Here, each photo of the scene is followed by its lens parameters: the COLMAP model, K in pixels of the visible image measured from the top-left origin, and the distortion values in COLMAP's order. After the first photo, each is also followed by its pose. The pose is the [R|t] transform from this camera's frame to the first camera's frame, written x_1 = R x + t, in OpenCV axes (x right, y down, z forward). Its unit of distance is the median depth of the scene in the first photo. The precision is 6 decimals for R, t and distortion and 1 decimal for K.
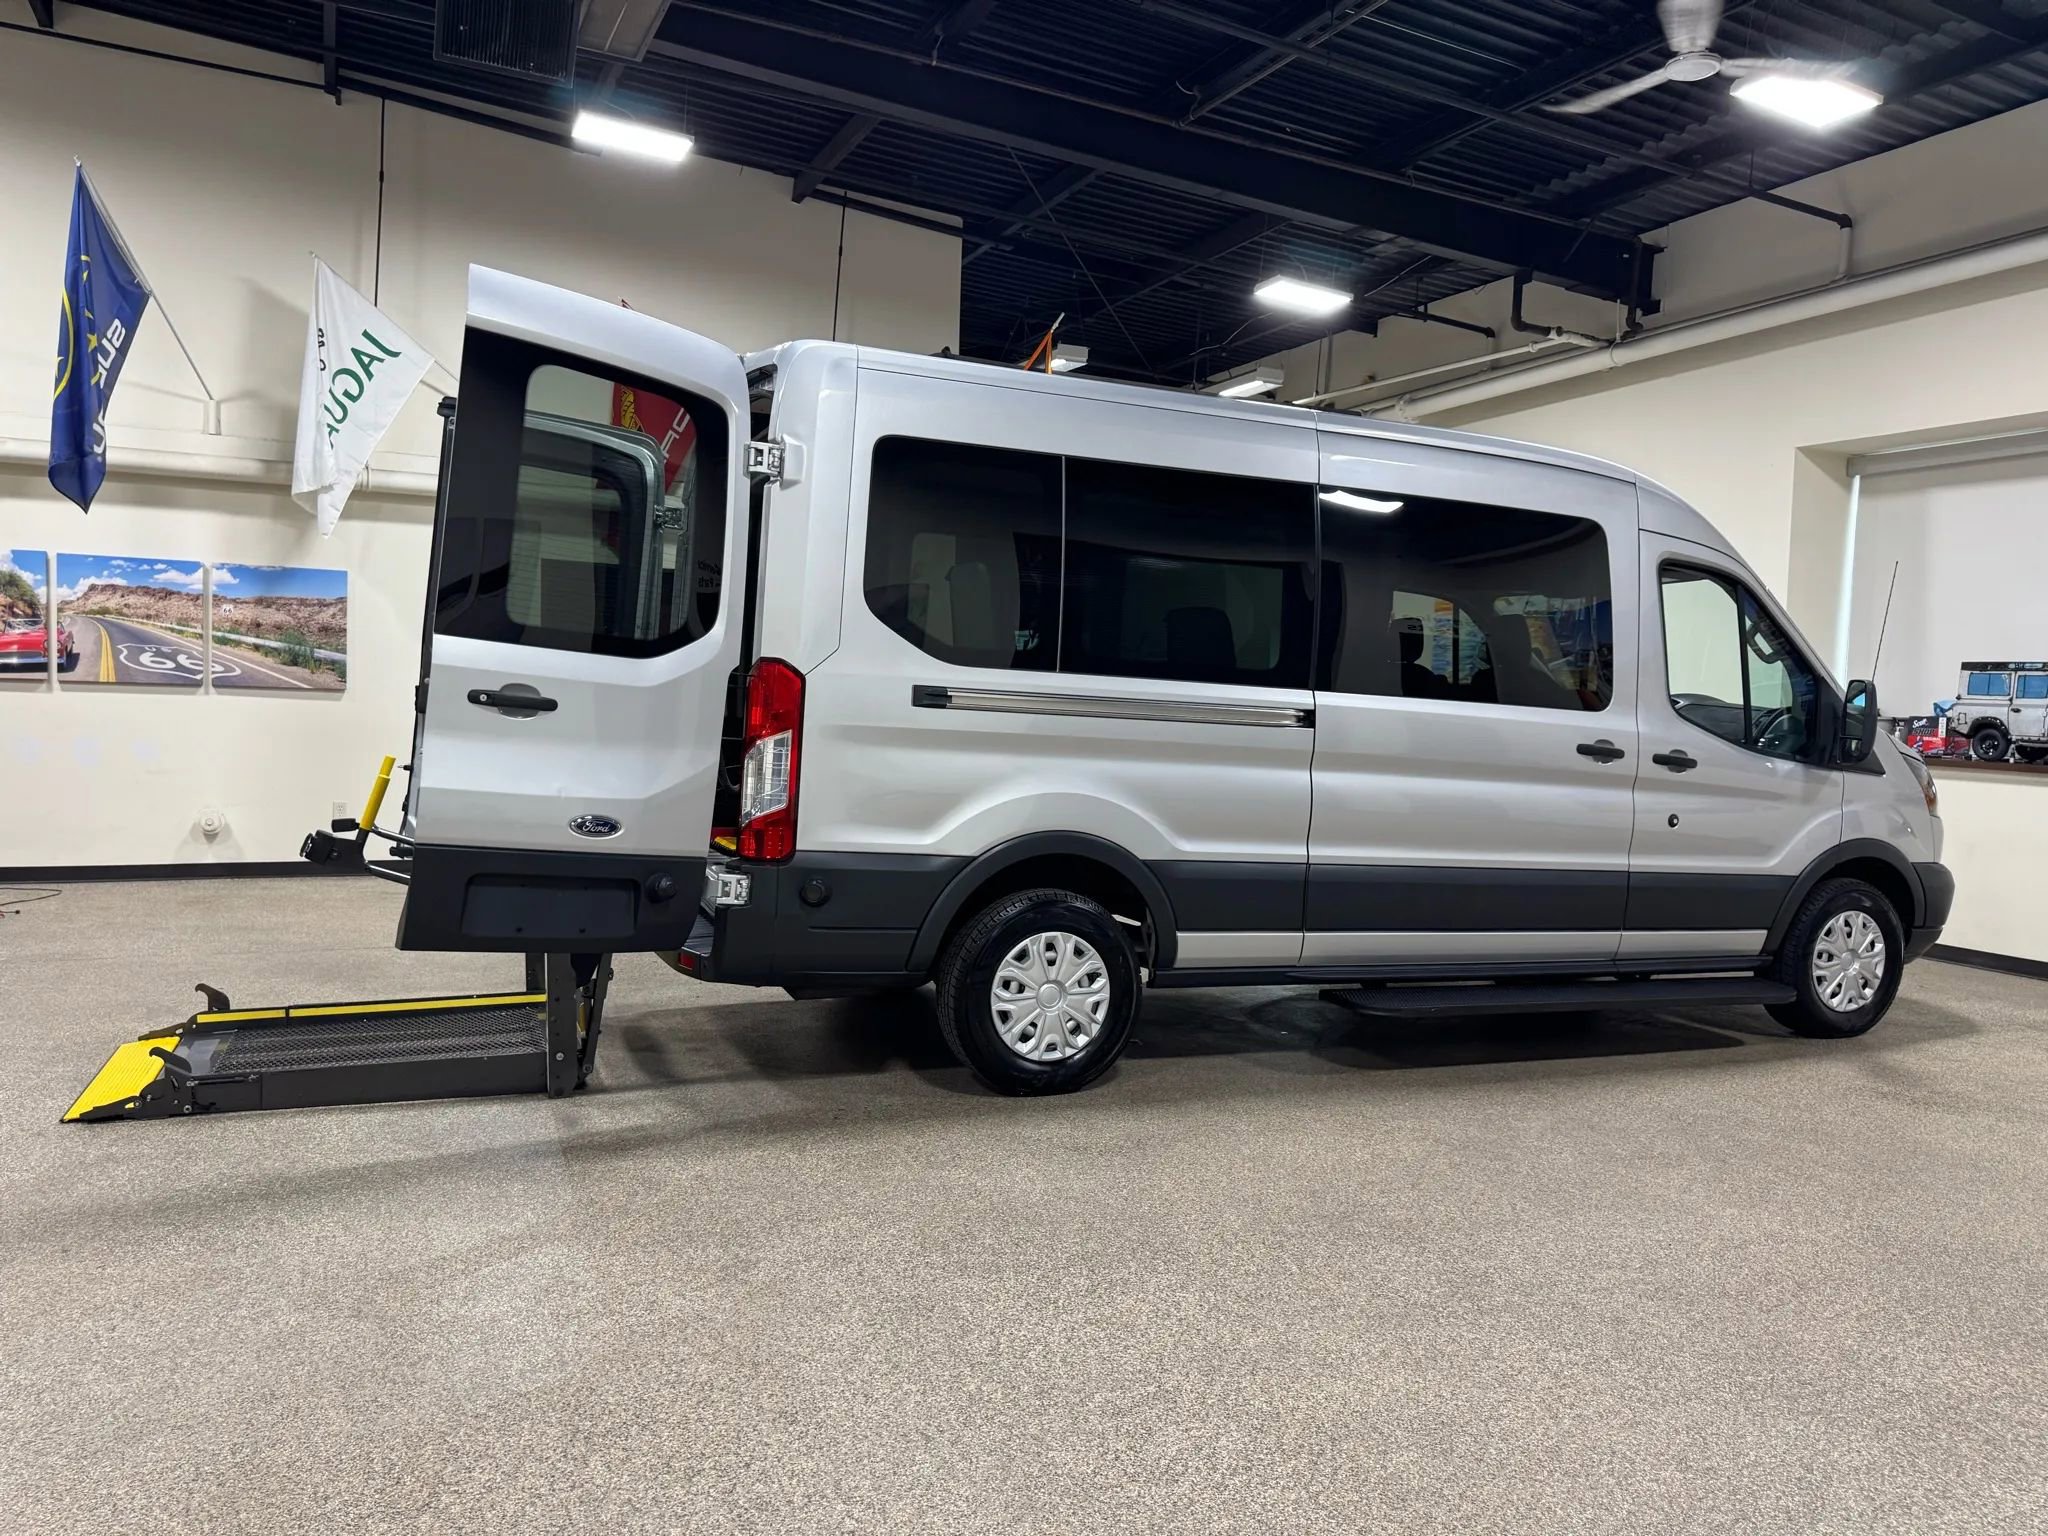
lens RADIAL K [[1525.1, 0, 1024.0], [0, 1525.1, 768.0], [0, 0, 1]] dist [0.046857, -0.070352]
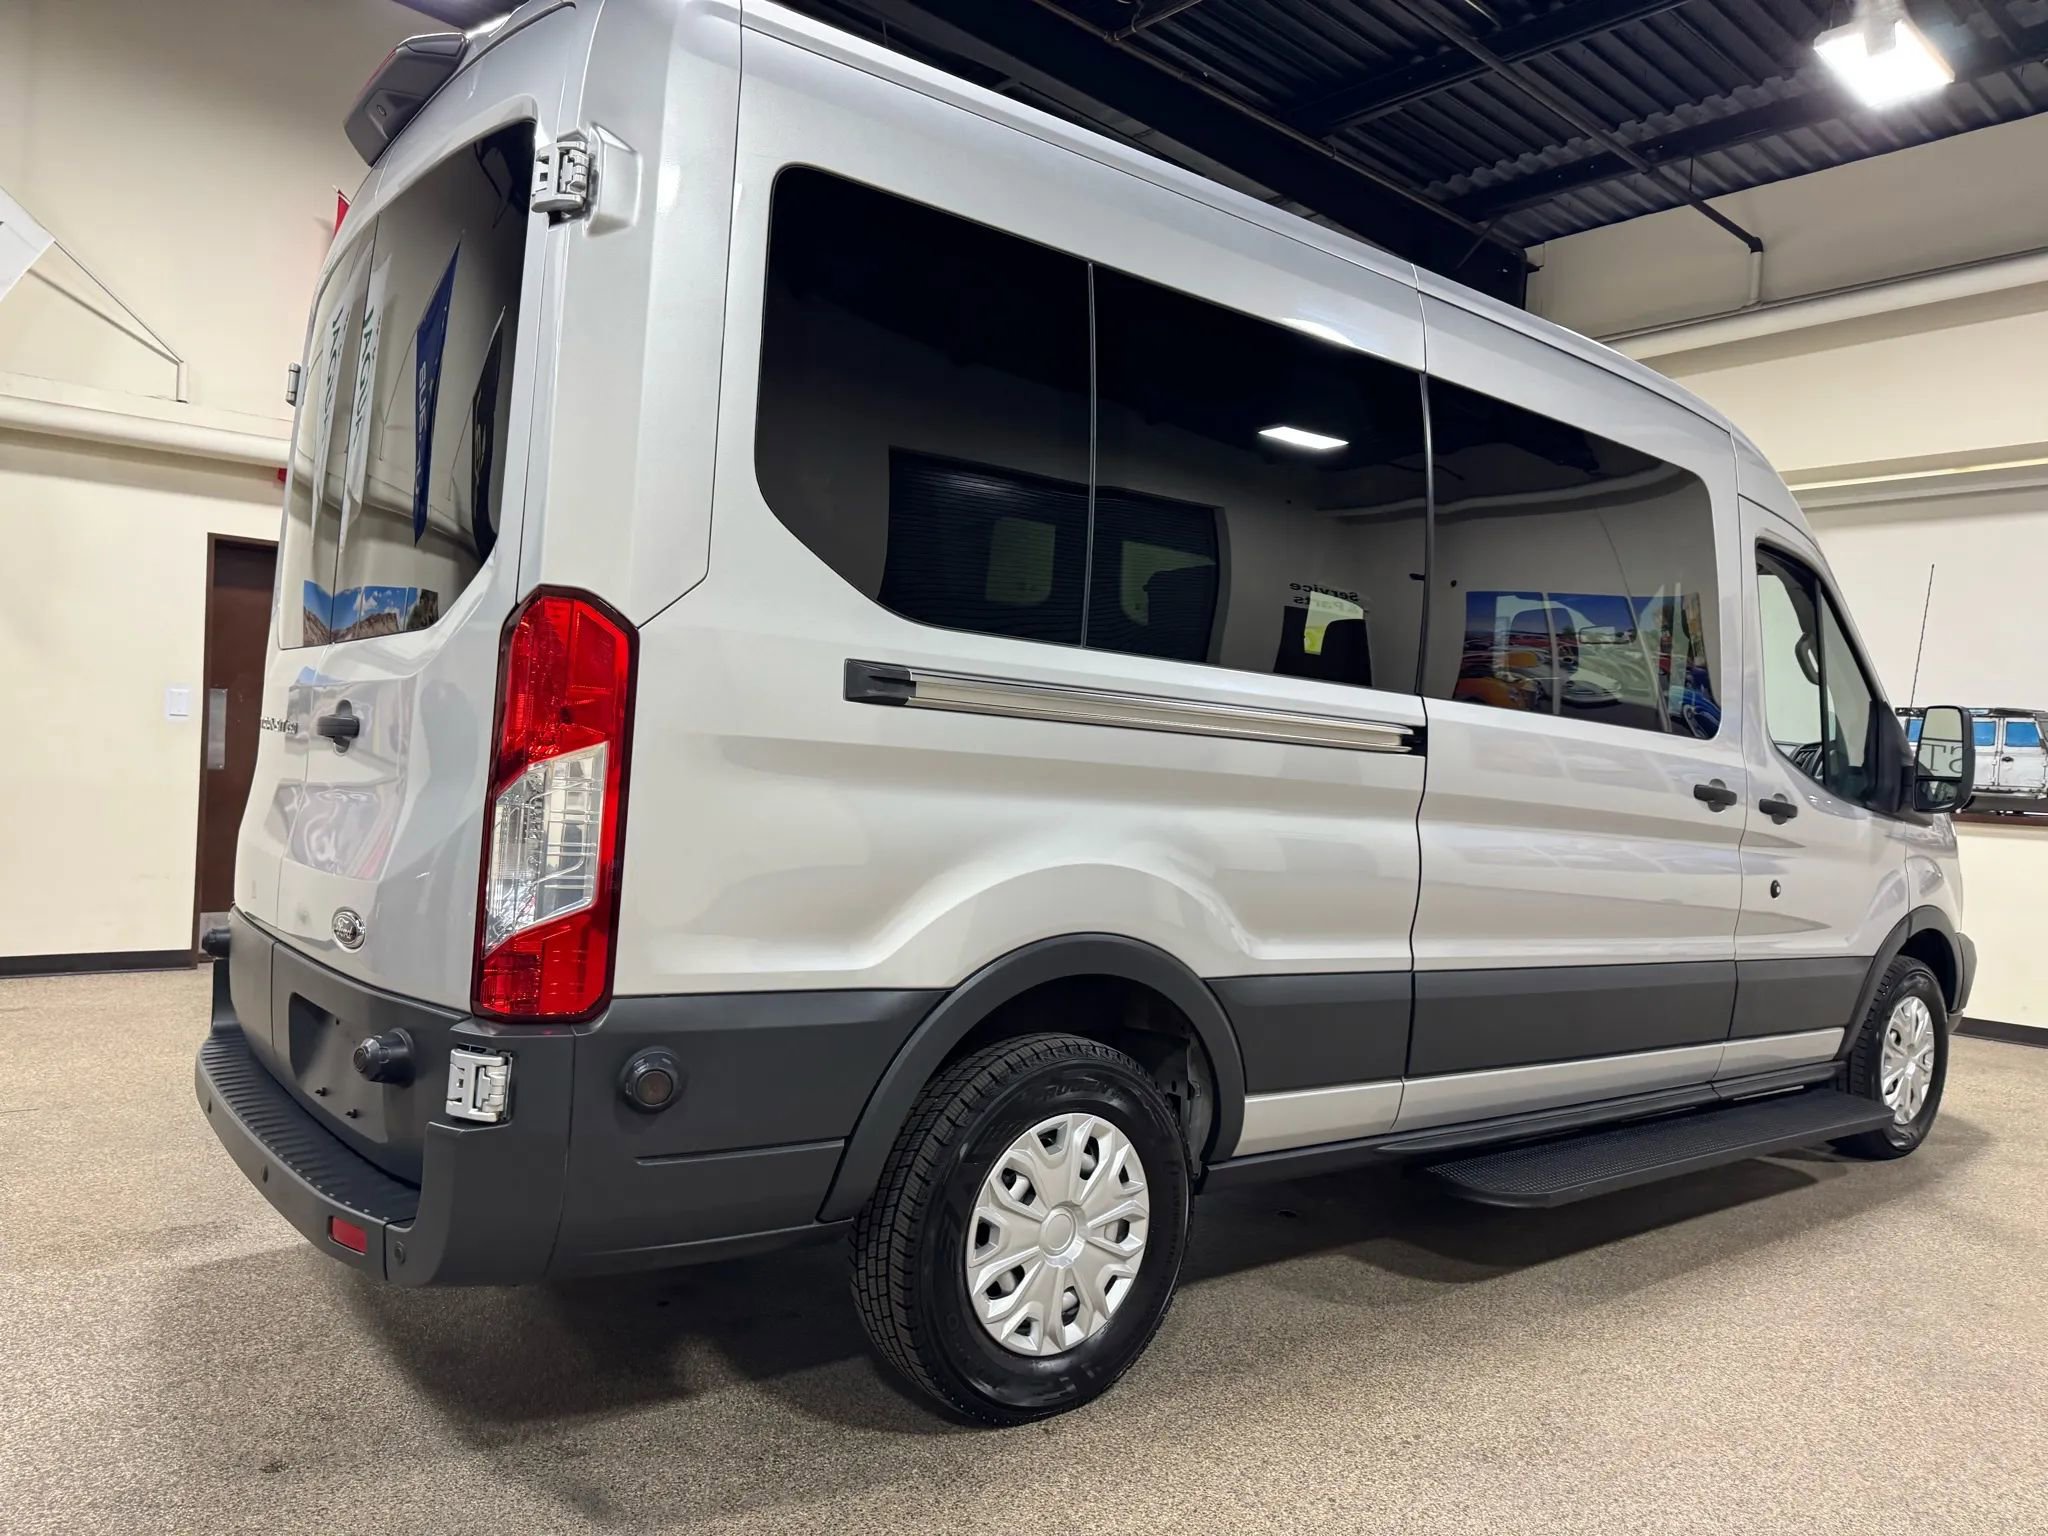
lens RADIAL K [[1507.8, 0, 1050.1], [0, 1507.8, 768.5], [0, 0, 1]] dist [0.039295, -0.044616]
pose [[0.958067, 0.006308, 0.286473, -0.136006], [0.003993, 0.999367, -0.035360, 0.000610], [-0.286515, 0.035021, 0.957435, 0.439144]]
